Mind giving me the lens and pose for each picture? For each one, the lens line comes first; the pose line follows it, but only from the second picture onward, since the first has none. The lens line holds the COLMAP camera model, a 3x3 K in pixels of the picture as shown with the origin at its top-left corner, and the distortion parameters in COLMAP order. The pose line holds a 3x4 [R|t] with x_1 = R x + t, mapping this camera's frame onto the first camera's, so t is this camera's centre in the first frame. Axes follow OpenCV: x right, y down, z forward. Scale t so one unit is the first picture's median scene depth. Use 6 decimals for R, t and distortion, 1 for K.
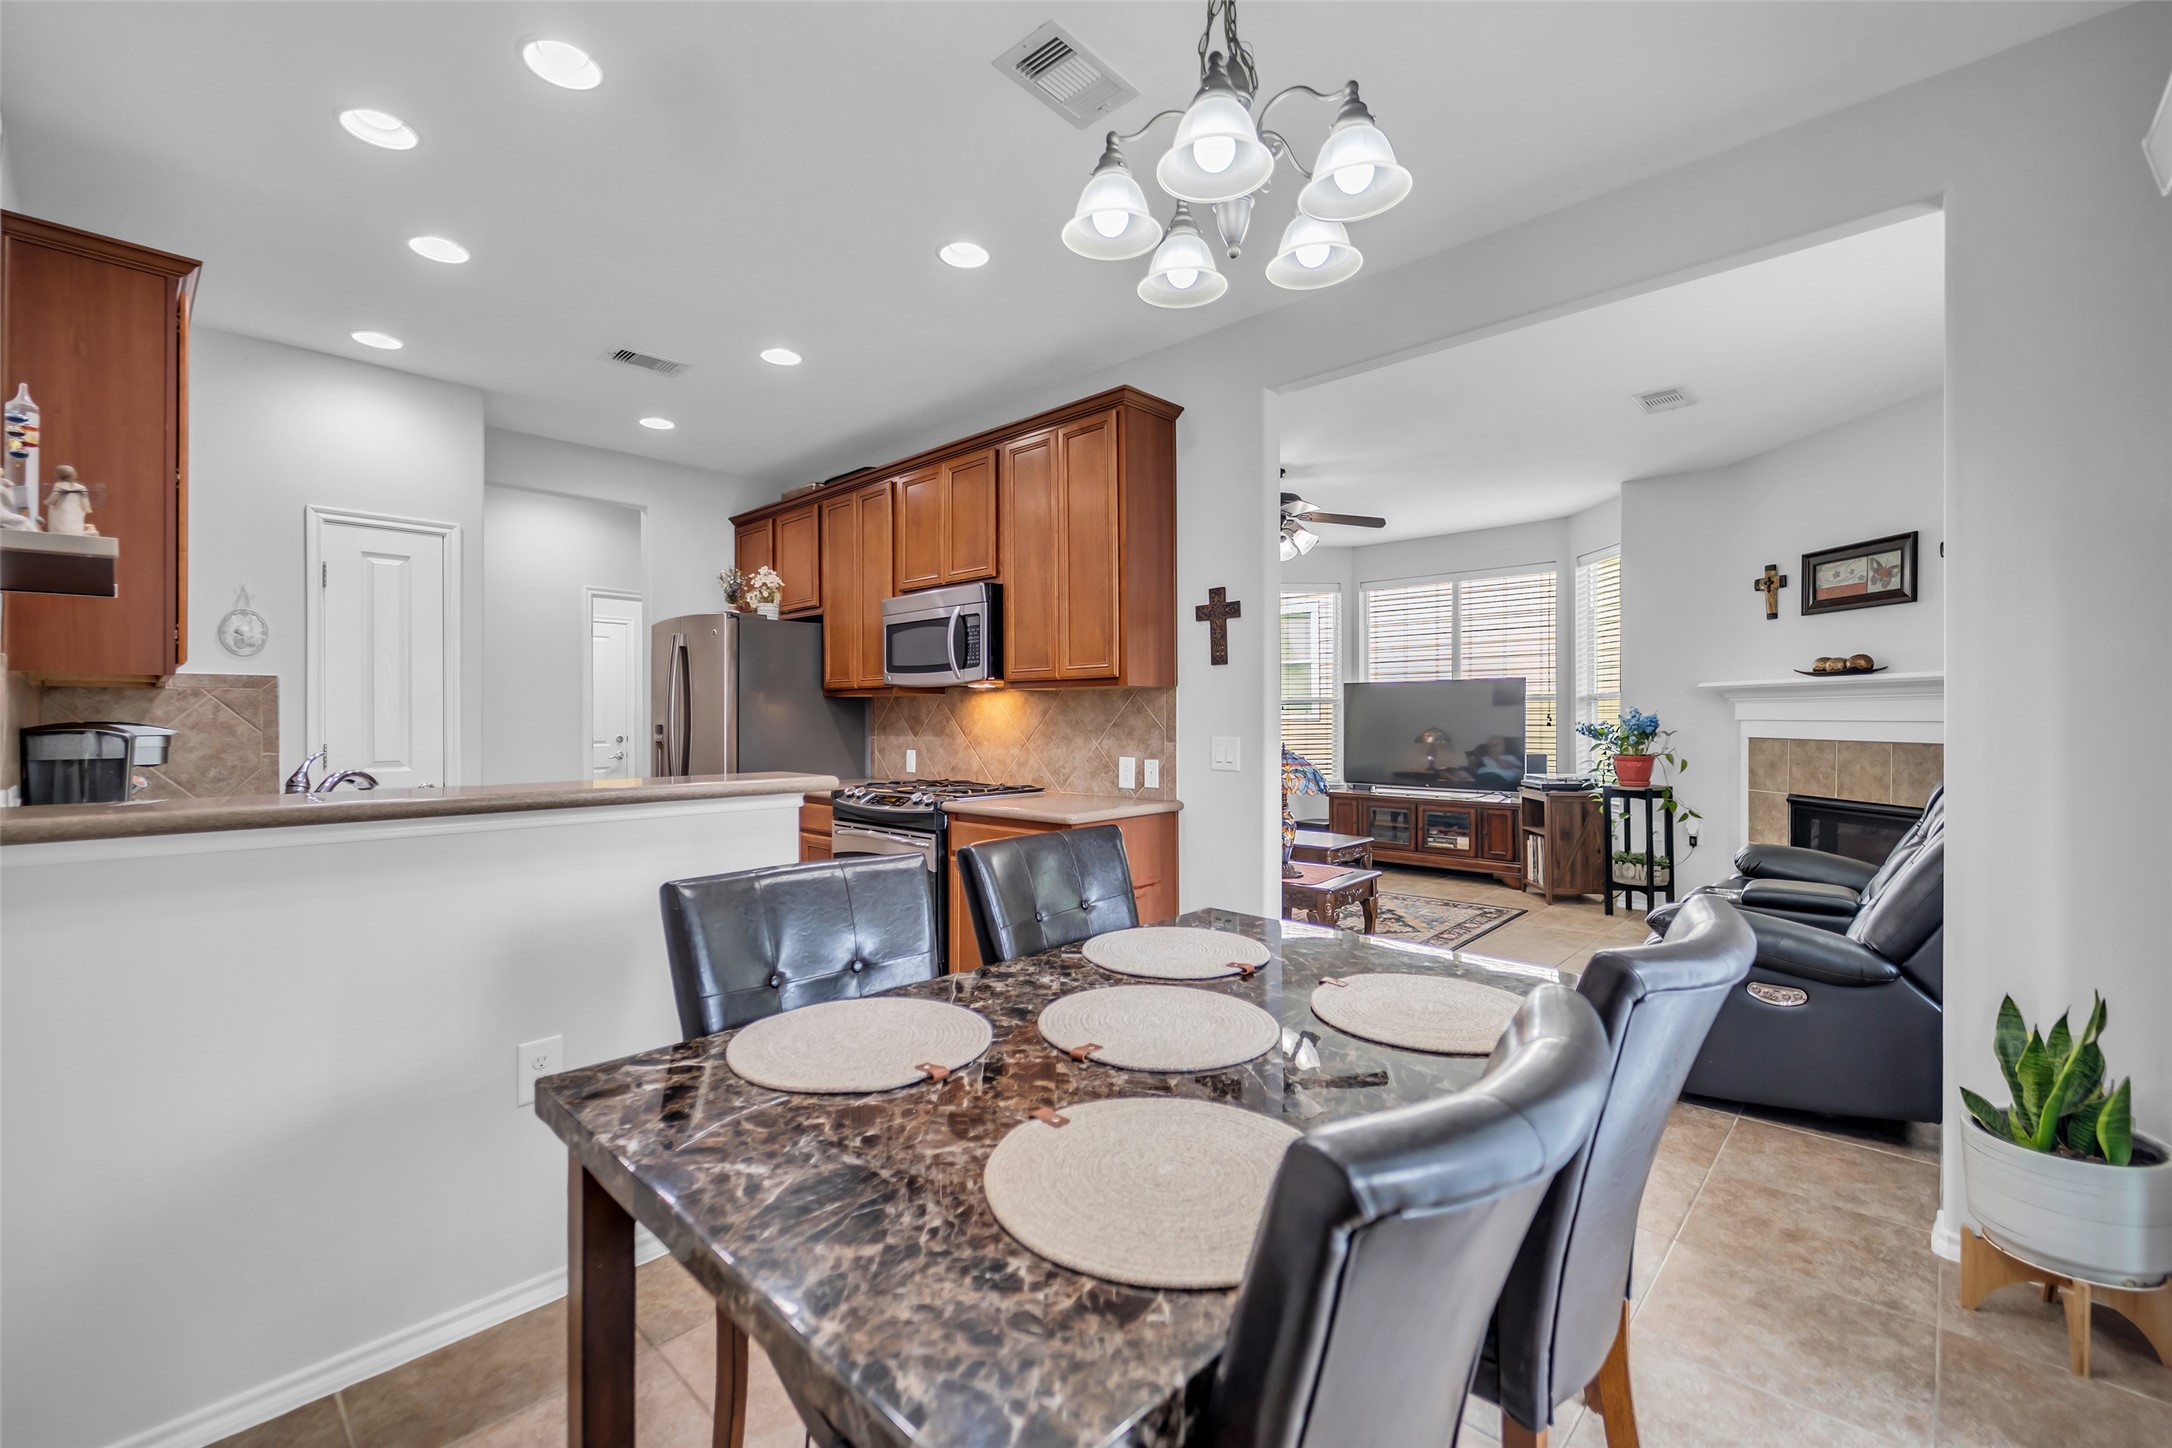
lens RADIAL K [[872.5, 0, 1082.4], [0, 872.5, 718.2], [0, 0, 1]] dist [0.003850, -0.002359]
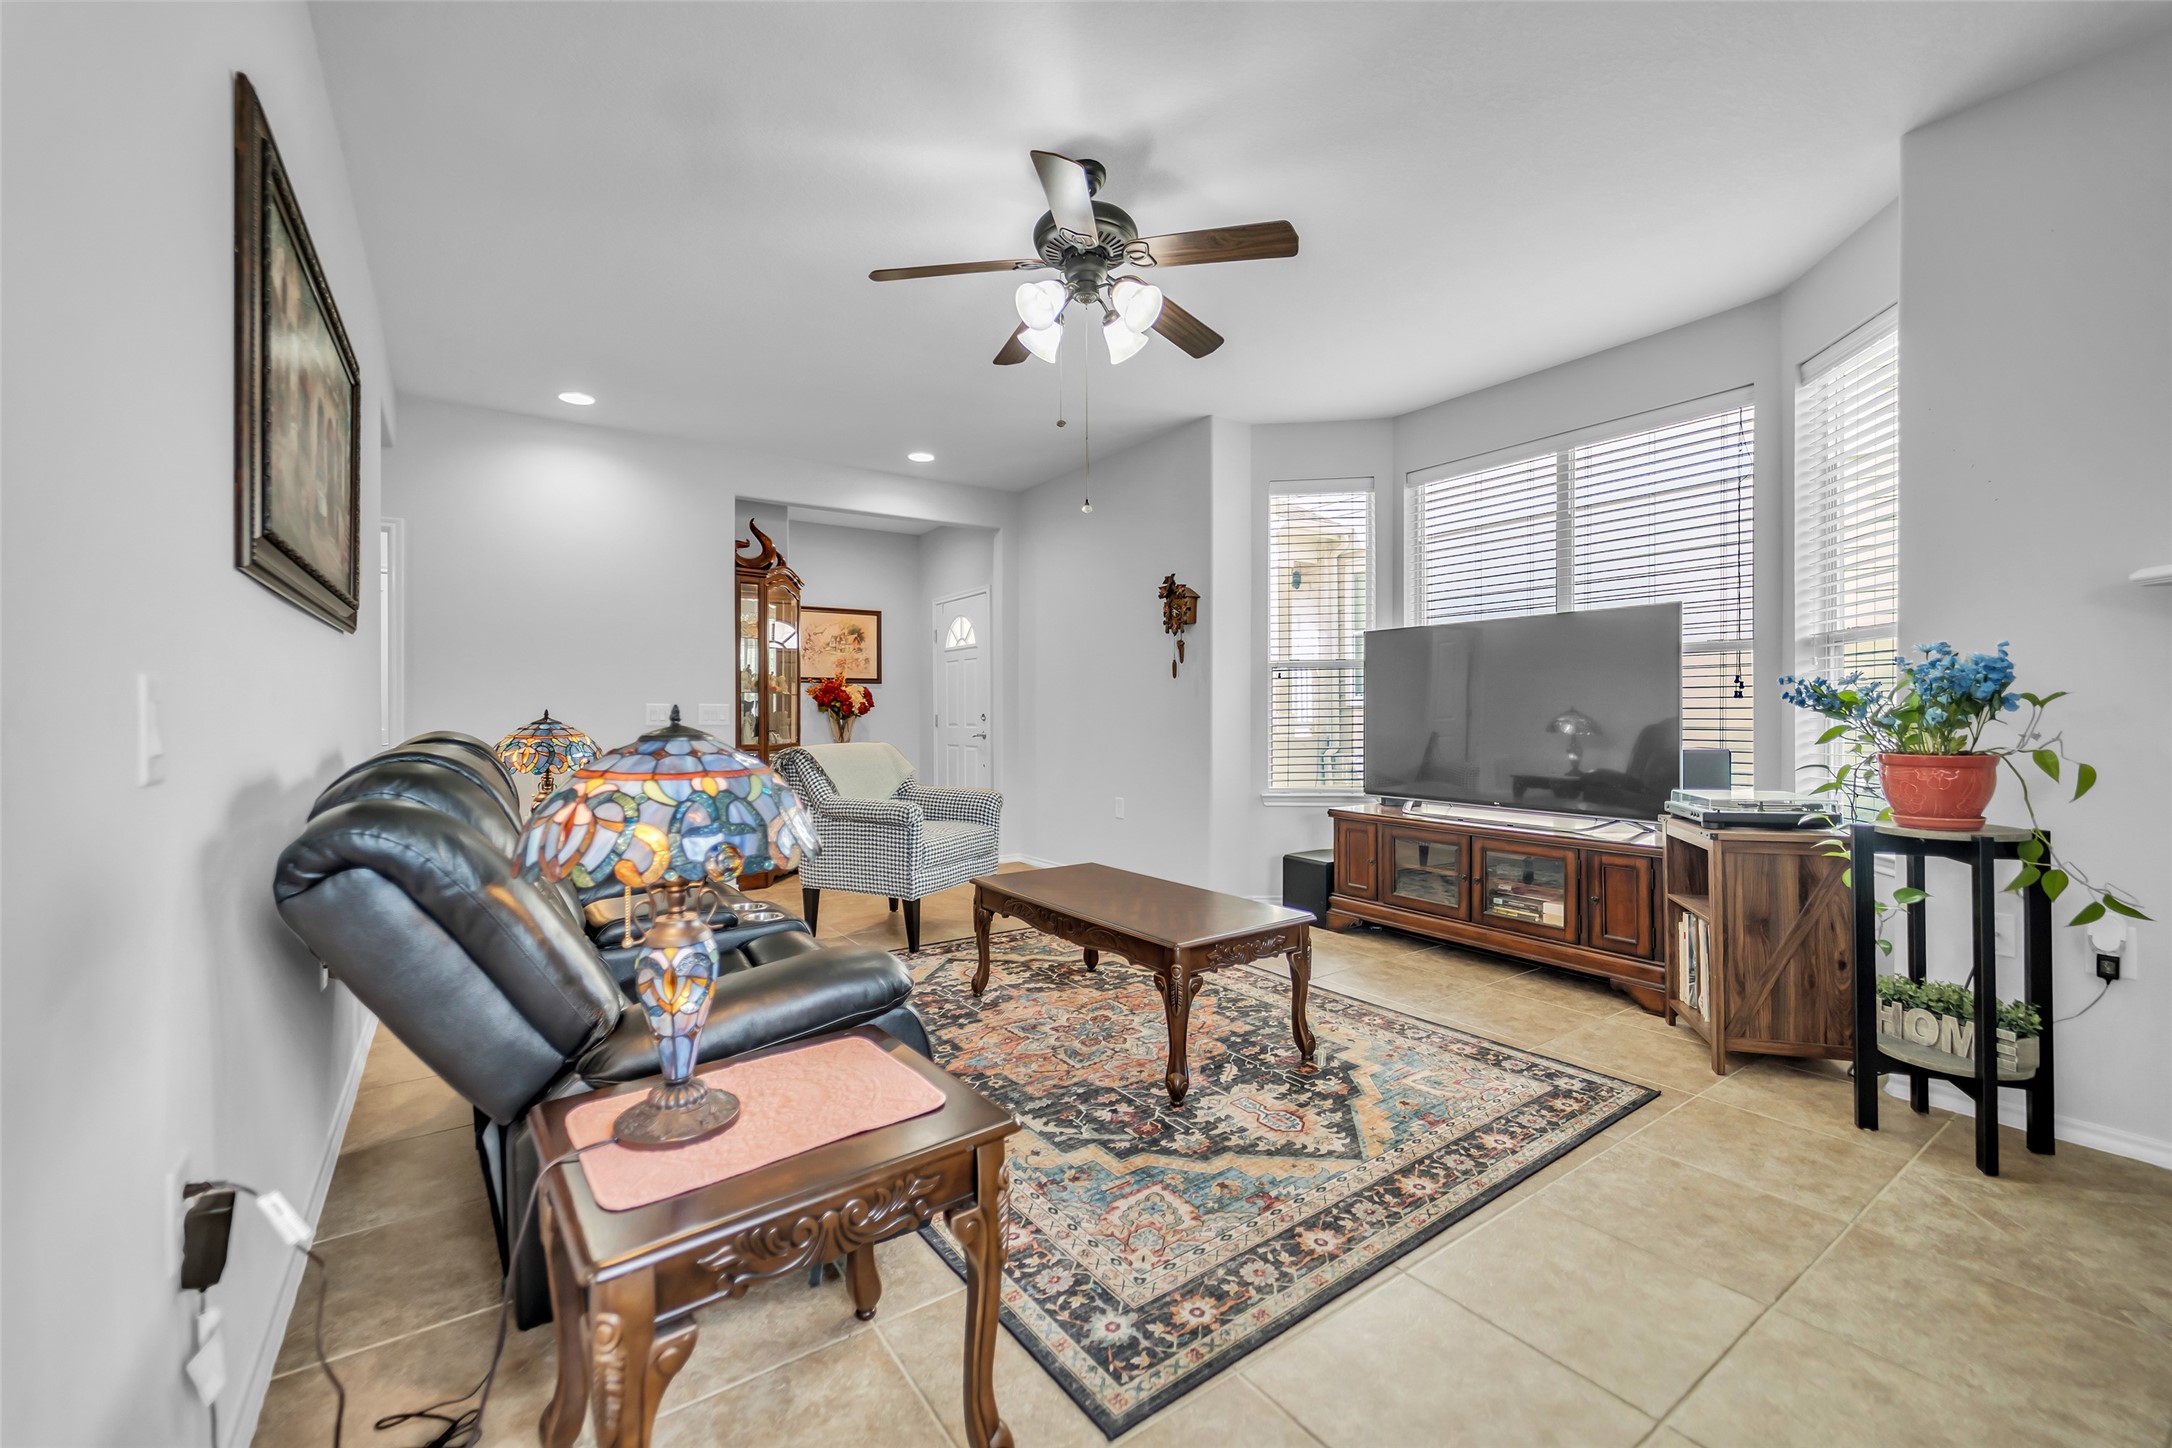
lens RADIAL K [[872.5, 0, 1059.5], [0, 872.5, 712.6], [0, 0, 1]] dist [0.003850, -0.002359]
pose [[0.977846, 0.002860, -0.209305, 0.268188], [-0.002730, 0.999996, 0.000910, 0.020505], [0.209307, -0.000318, 0.977850, 0.438185]]
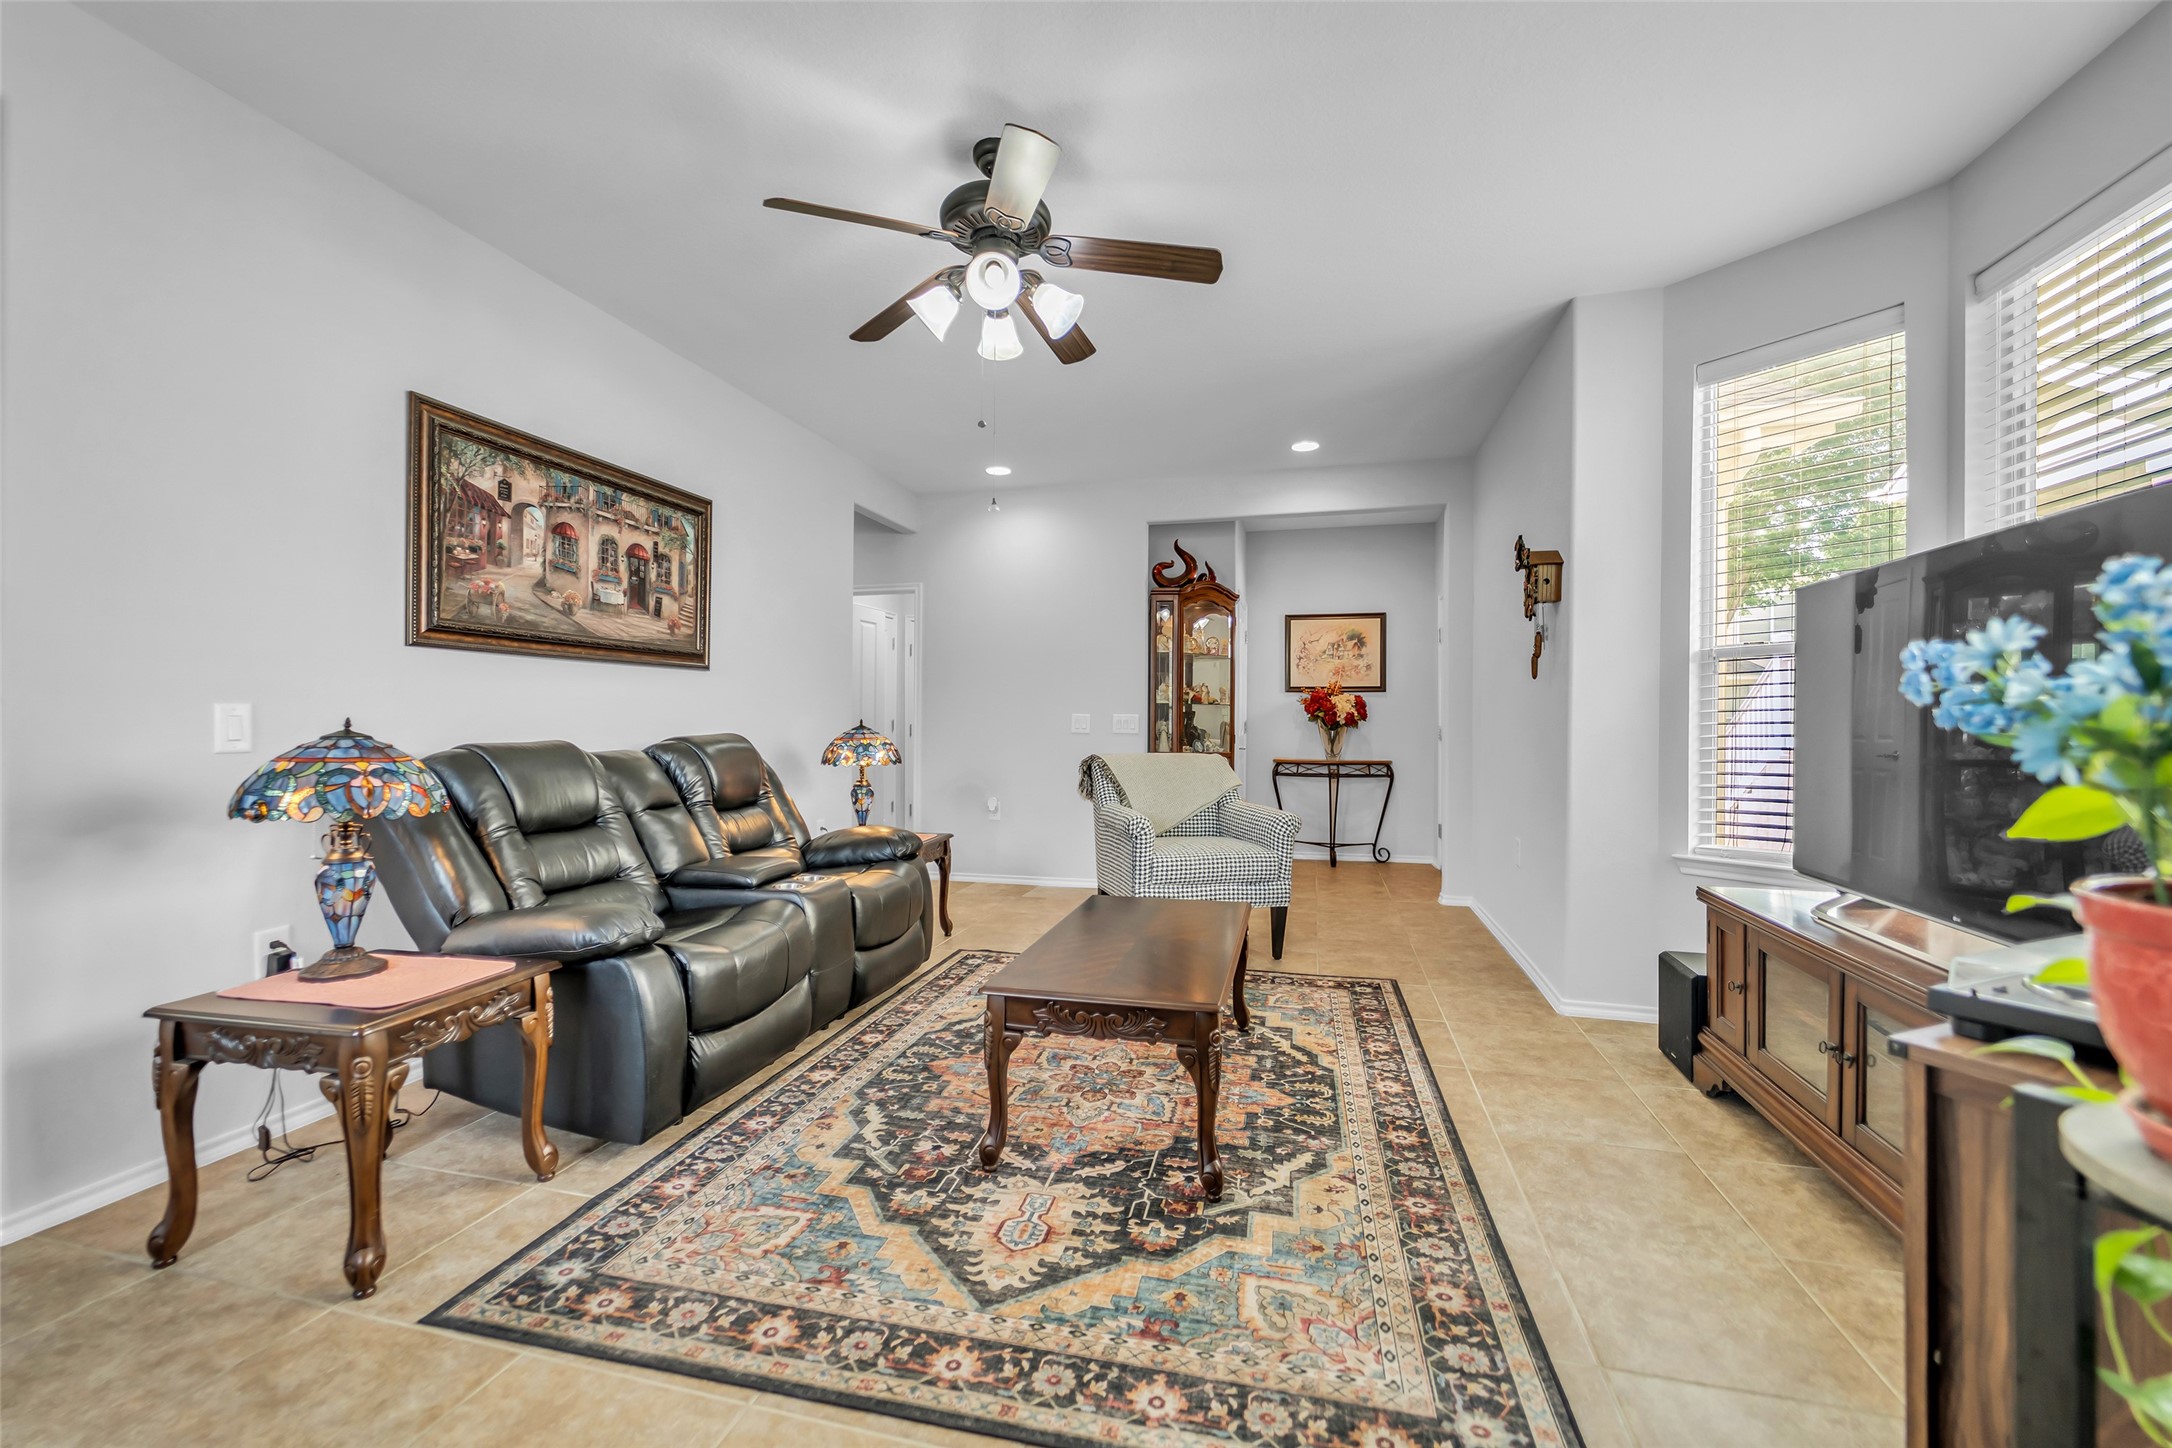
lens RADIAL K [[872.5, 0, 1075.5], [0, 872.5, 720.5], [0, 0, 1]] dist [0.003850, -0.002359]
pose [[0.484064, 0.007562, -0.875000, 0.555506], [-0.007637, 0.999961, 0.004417, 0.016722], [0.874999, 0.004544, 0.484103, 0.692721]]
